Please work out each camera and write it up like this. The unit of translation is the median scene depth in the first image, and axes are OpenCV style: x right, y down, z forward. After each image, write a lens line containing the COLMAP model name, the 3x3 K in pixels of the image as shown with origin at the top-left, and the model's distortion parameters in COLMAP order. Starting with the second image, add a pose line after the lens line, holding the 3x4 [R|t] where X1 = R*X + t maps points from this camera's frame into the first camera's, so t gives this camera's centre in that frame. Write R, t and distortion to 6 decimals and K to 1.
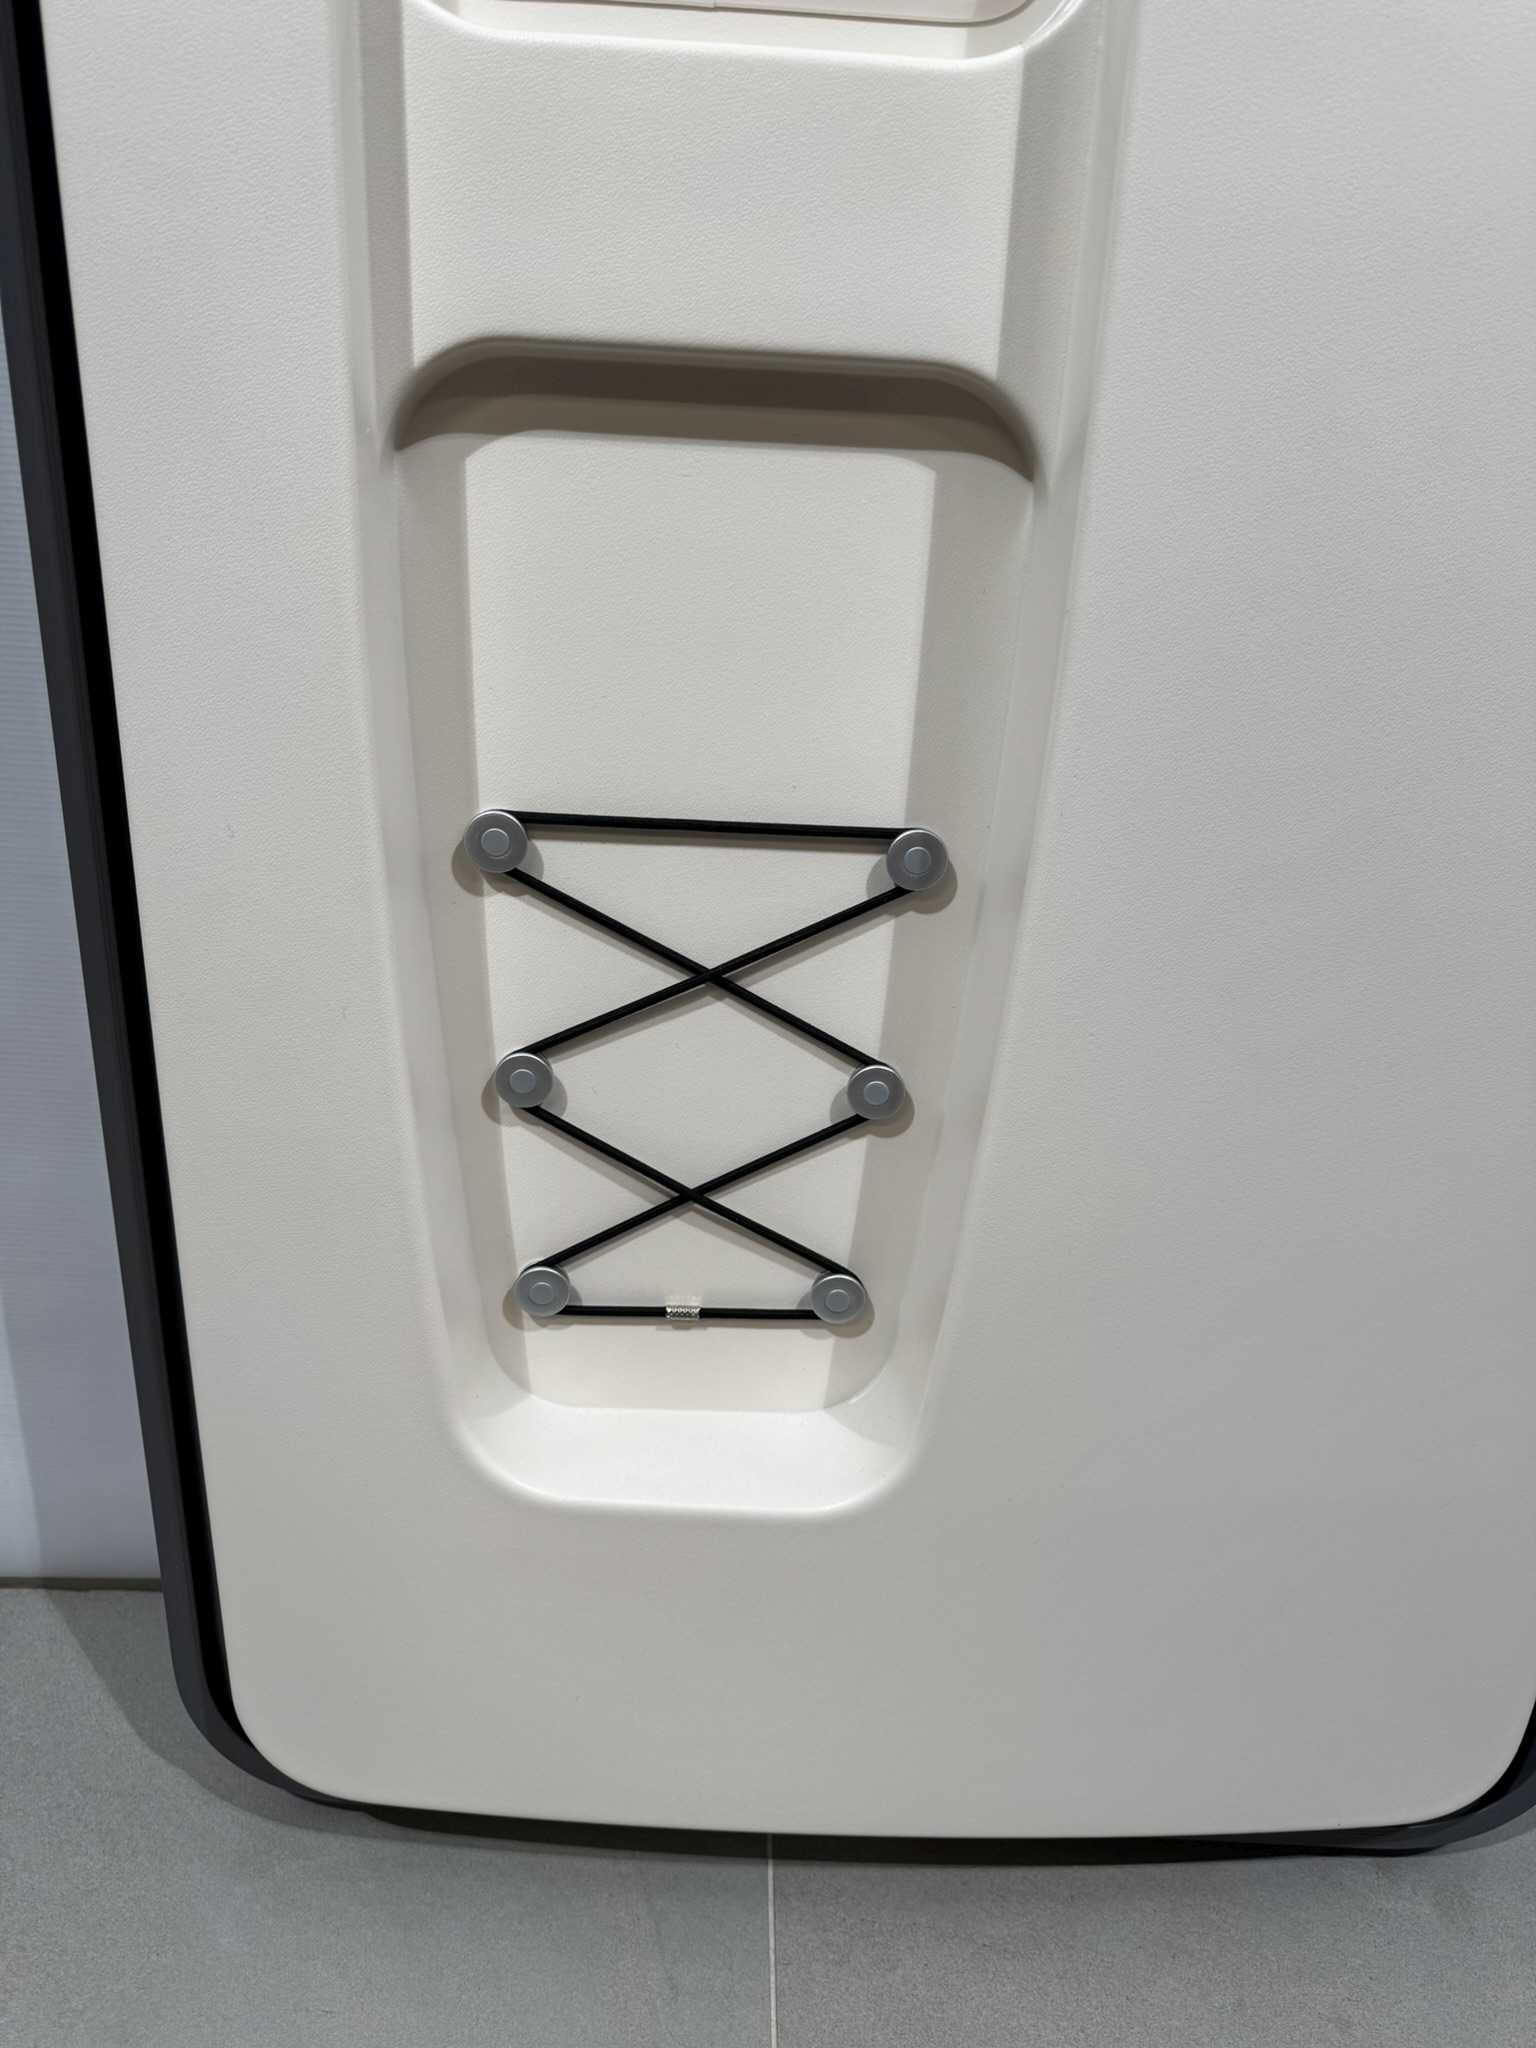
lens RADIAL K [[1482.6, 0, 768.0], [0, 1482.6, 1024.0], [0, 0, 1]] dist [0.105477, -0.084145]
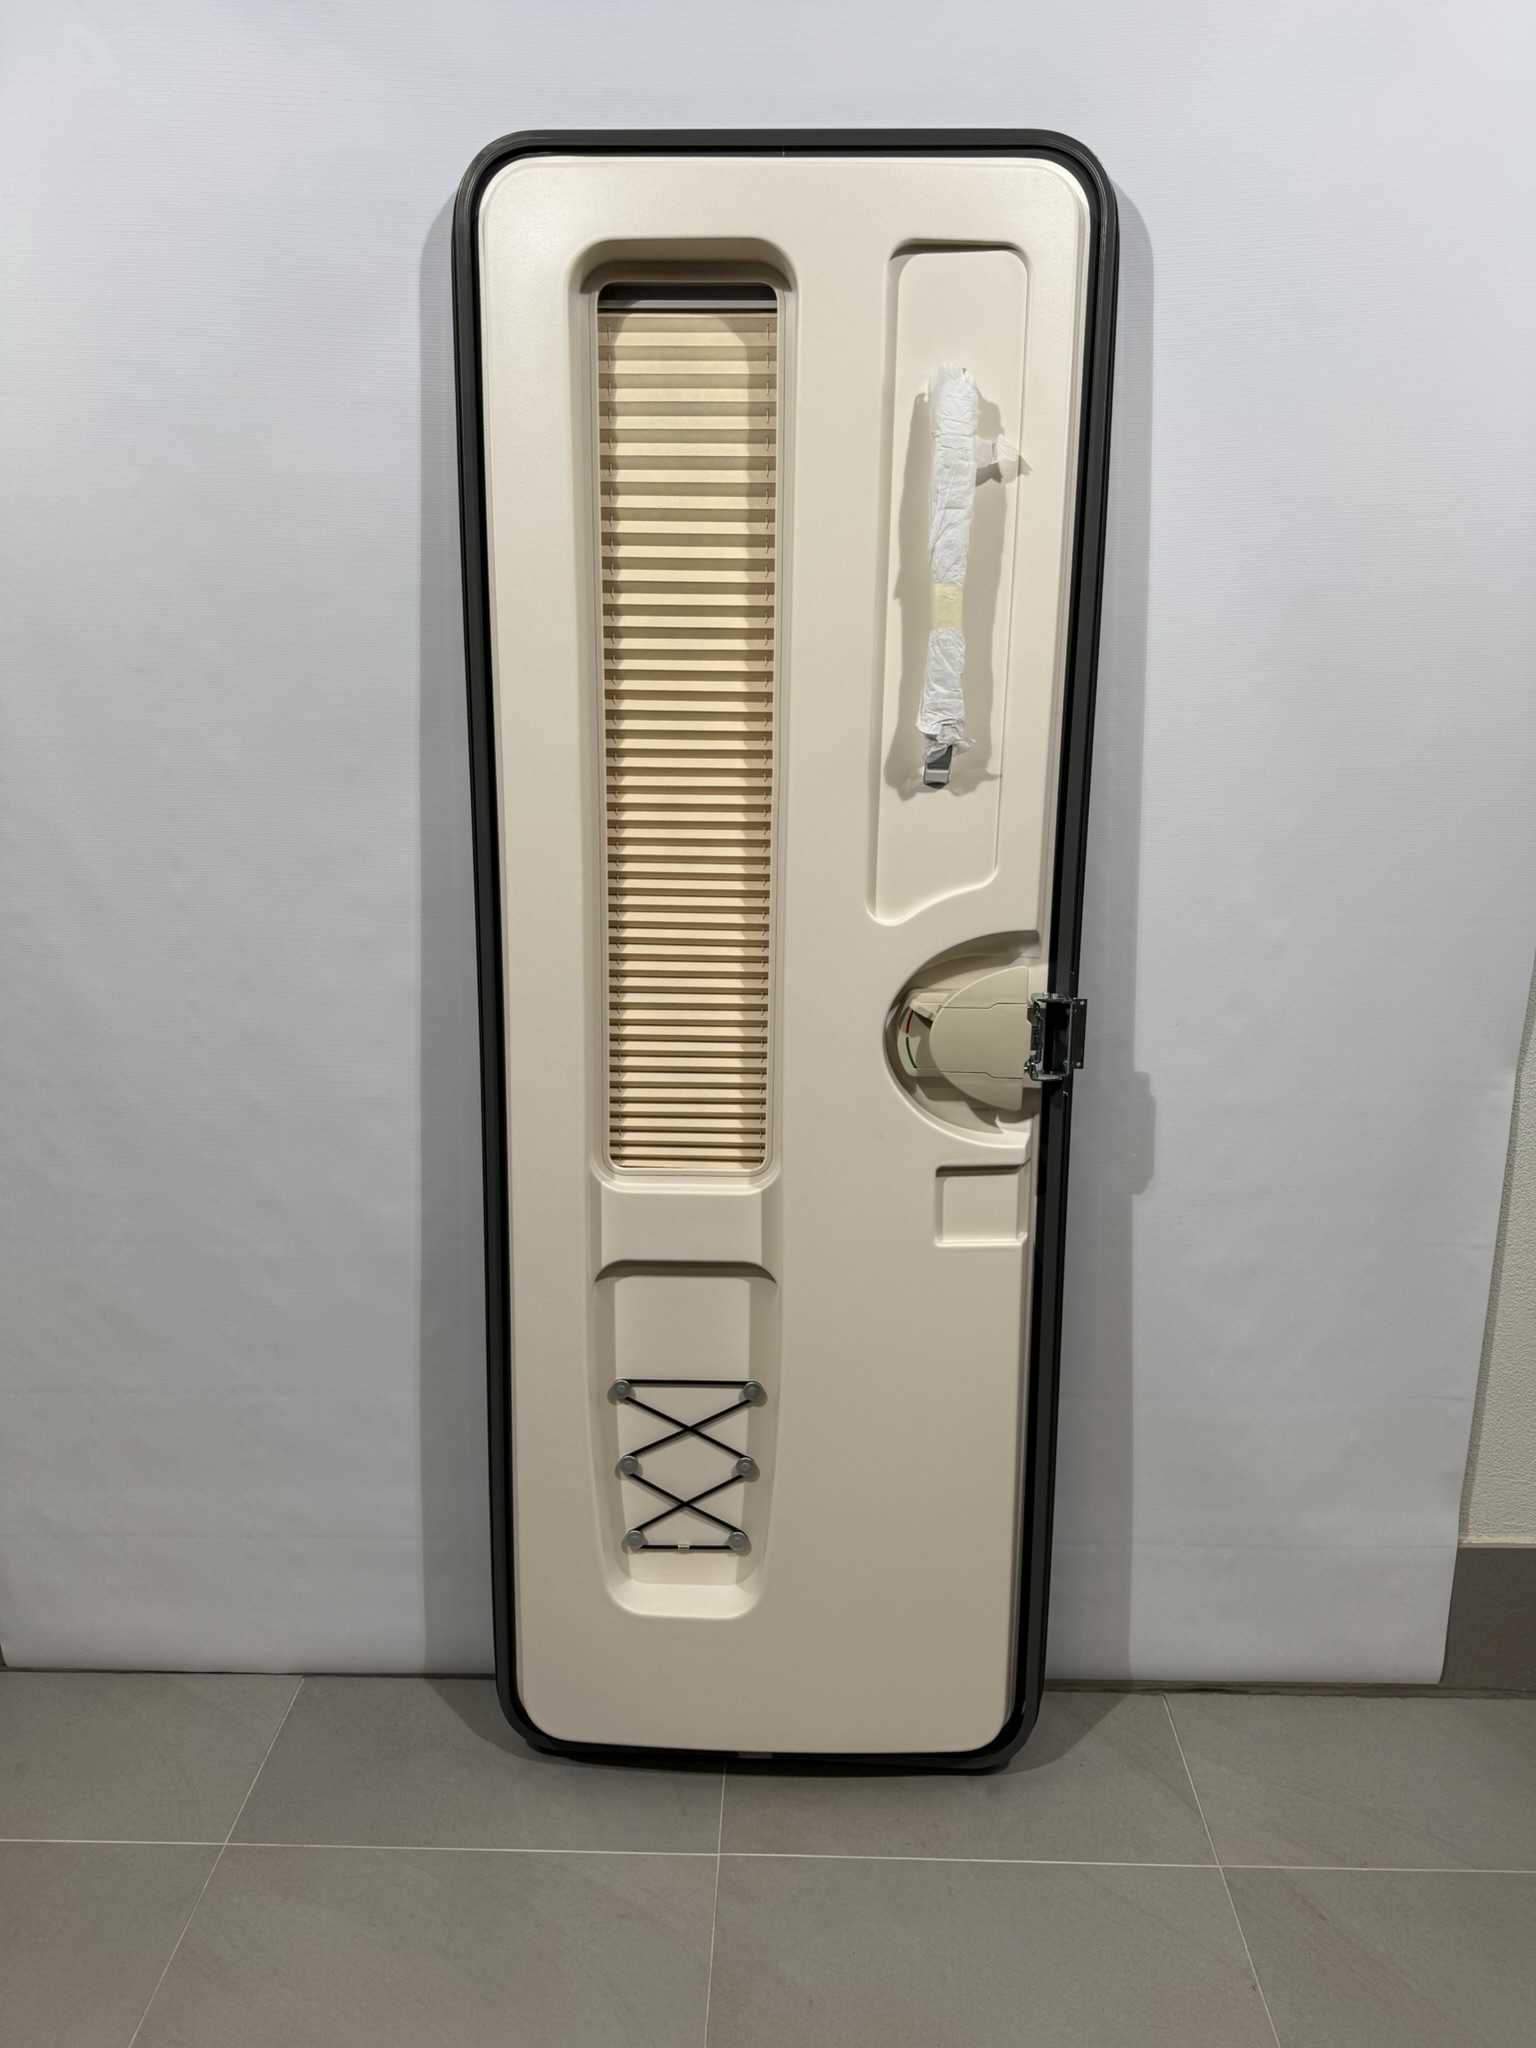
lens RADIAL K [[1427.8, 0, 777.7], [0, 1427.8, 1029.4], [0, 0, 1]] dist [0.091770, -0.072876]
pose [[0.998381, -0.027655, -0.049711, 0.300243], [0.018399, 0.983891, -0.177819, -0.299905], [0.053827, 0.176617, 0.982807, -1.969459]]
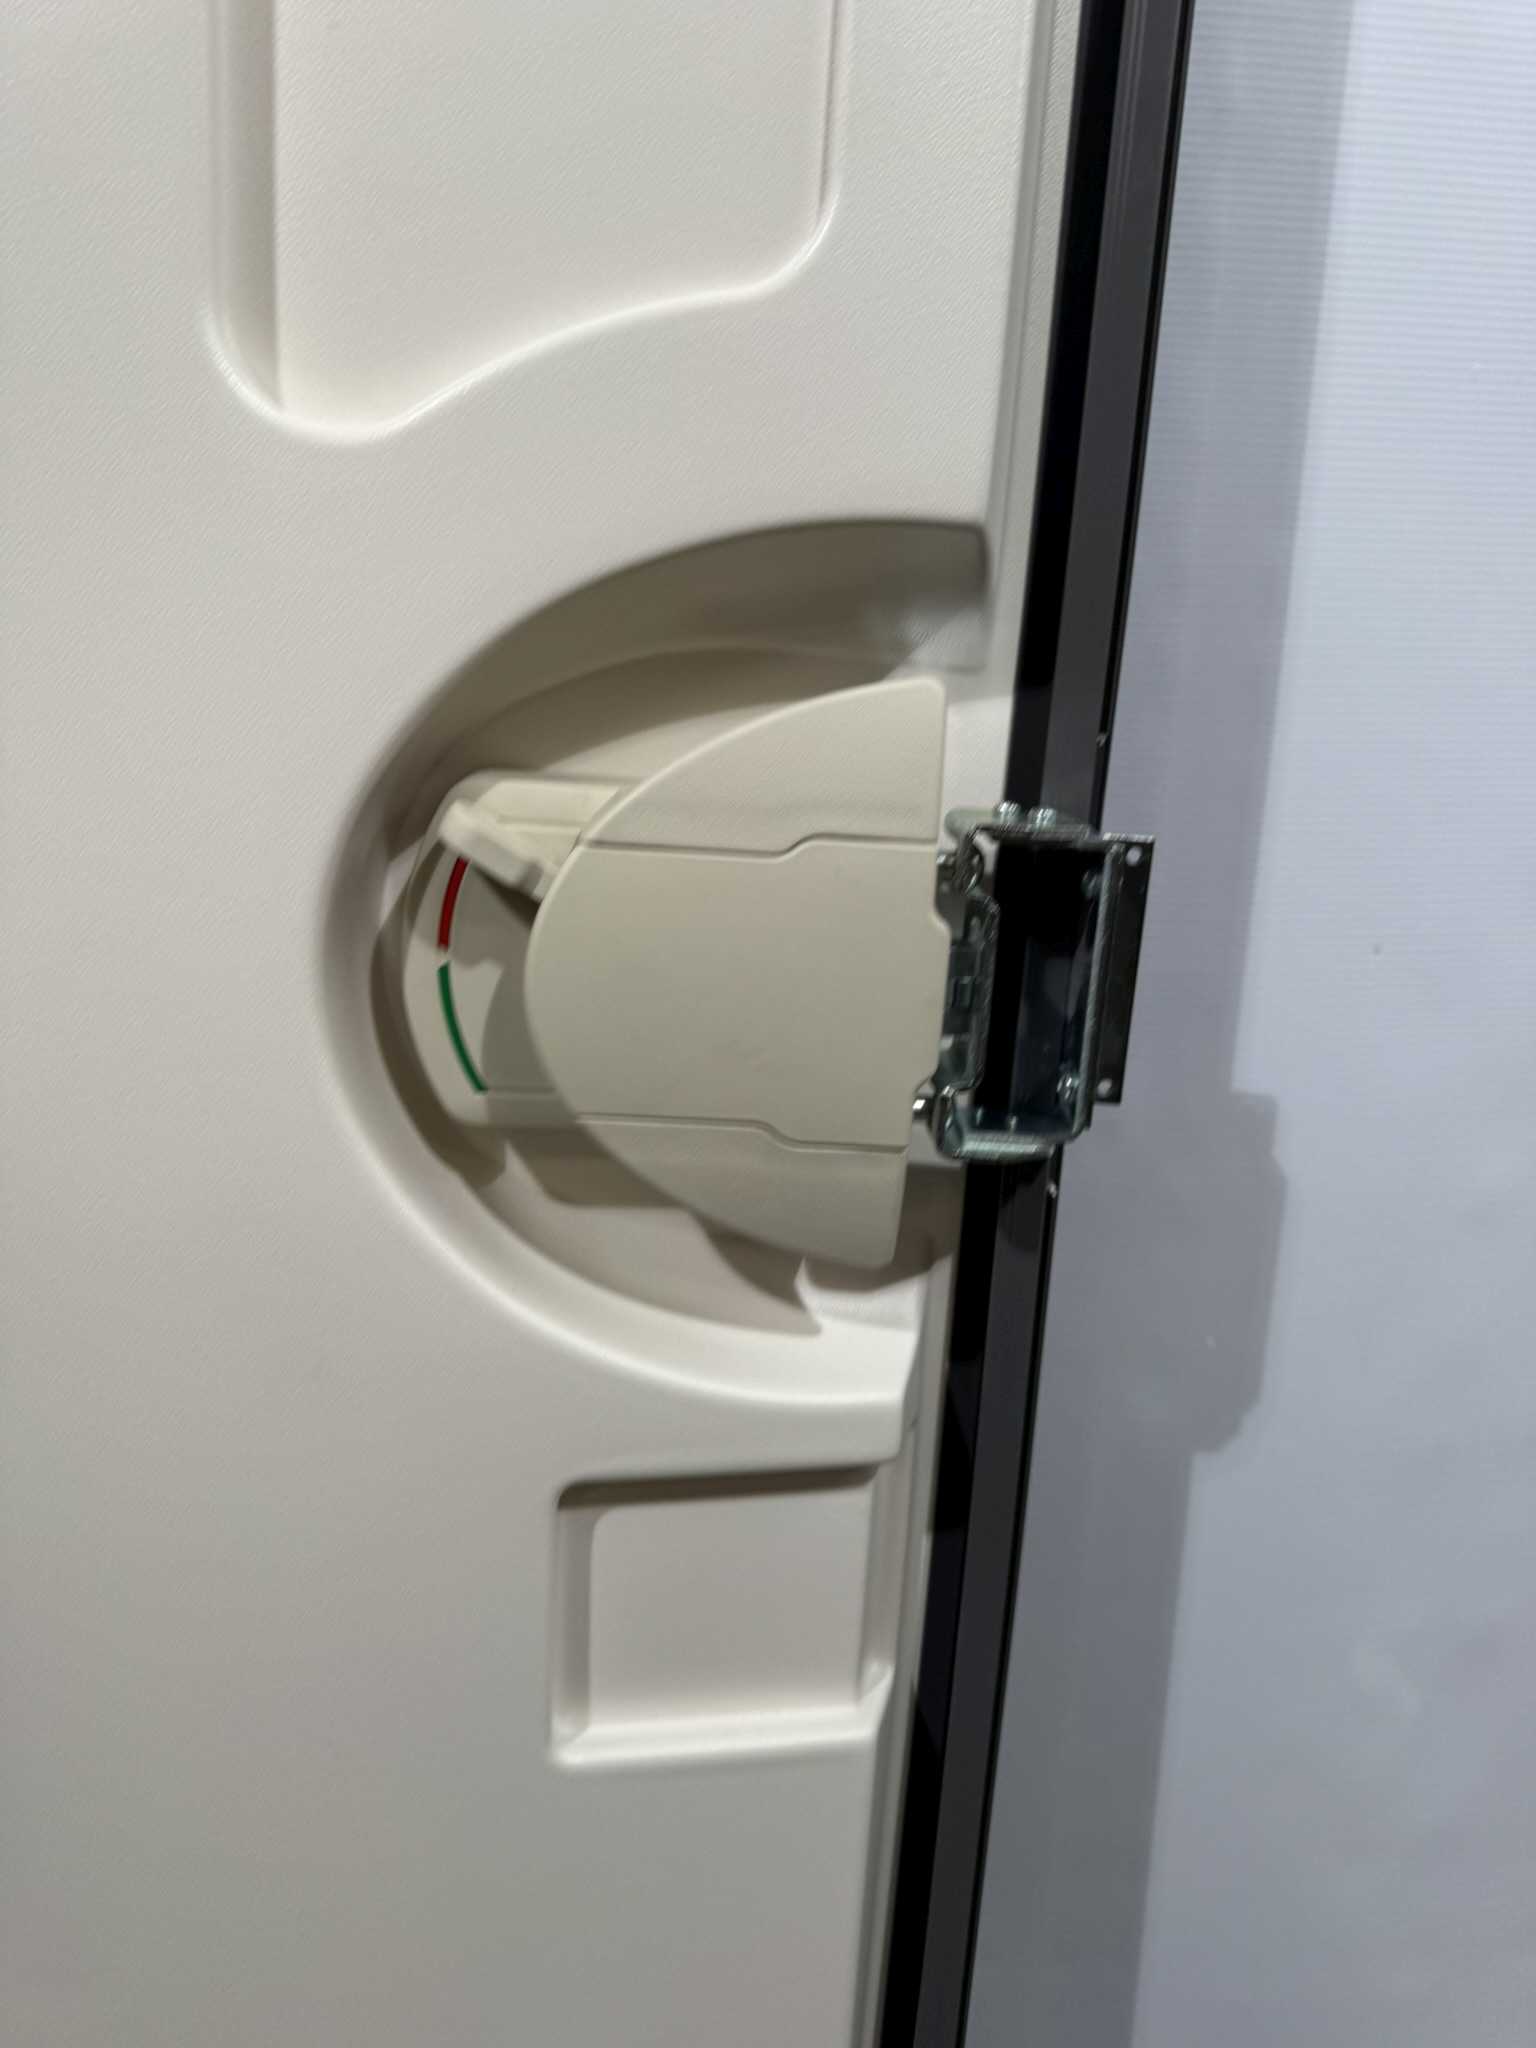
lens RADIAL K [[1448.2, 0, 757.7], [0, 1448.2, 1018.2], [0, 0, 1]] dist [0.030049, -0.002968]
pose [[0.998759, 0.001988, 0.049758, 0.515837], [0.004908, 0.990409, -0.138082, -0.636692], [-0.049555, 0.138155, 0.989170, -0.009196]]
